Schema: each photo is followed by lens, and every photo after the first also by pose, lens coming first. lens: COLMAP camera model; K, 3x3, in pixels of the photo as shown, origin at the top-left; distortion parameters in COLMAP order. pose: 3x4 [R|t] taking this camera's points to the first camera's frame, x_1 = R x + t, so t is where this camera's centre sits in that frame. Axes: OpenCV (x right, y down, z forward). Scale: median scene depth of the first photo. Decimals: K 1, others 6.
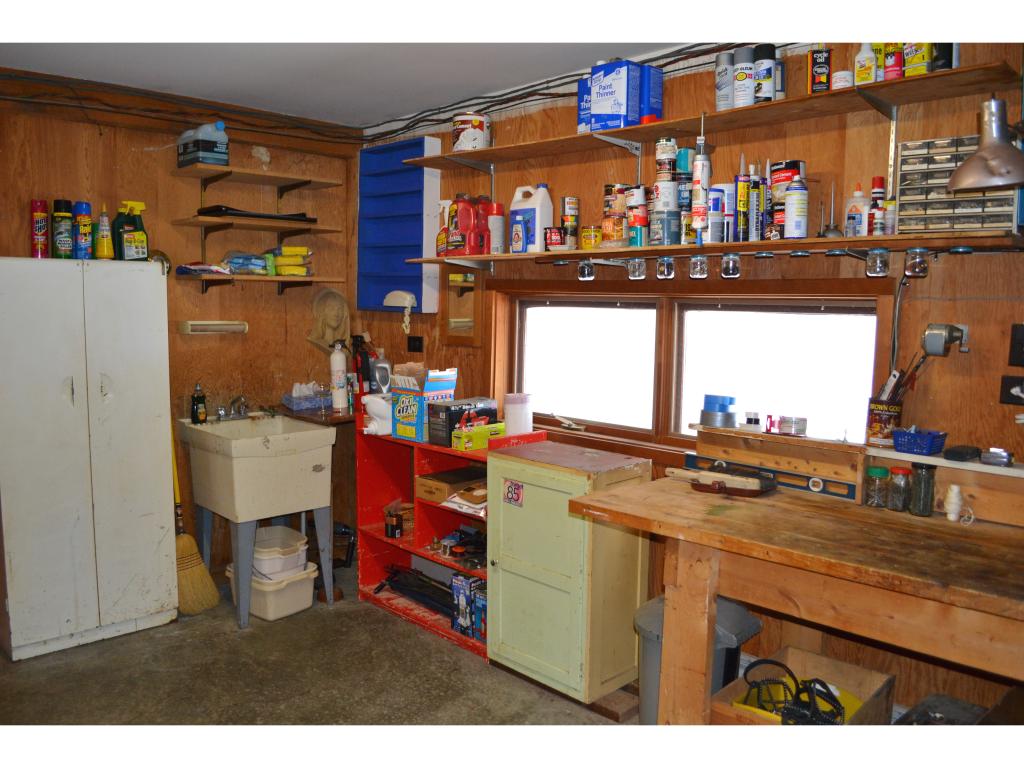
lens RADIAL K [[819.9, 0, 510.7], [0, 819.9, 384.4], [0, 0, 1]] dist [-0.081634, 0.011051]
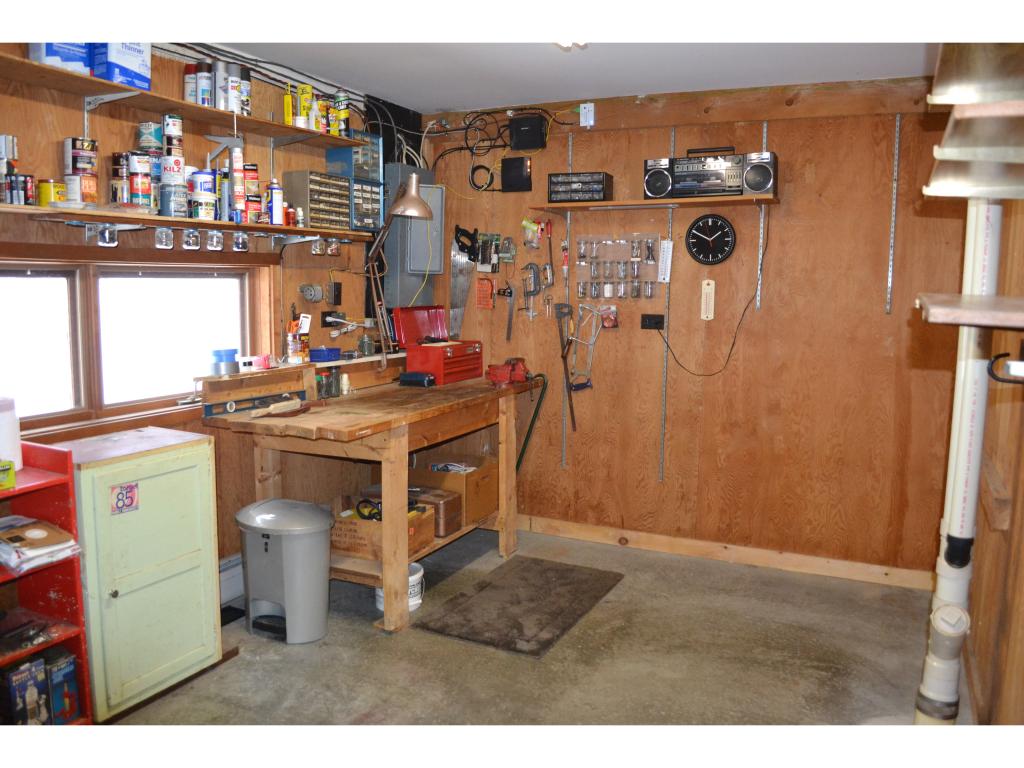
lens RADIAL K [[819.9, 0, 511.6], [0, 819.9, 384.2], [0, 0, 1]] dist [-0.081634, 0.011051]
pose [[-0.339219, -0.136203, 0.930795, -0.901236], [0.076849, 0.982143, 0.171724, -0.096320], [-0.937563, 0.129783, -0.322694, 0.893445]]
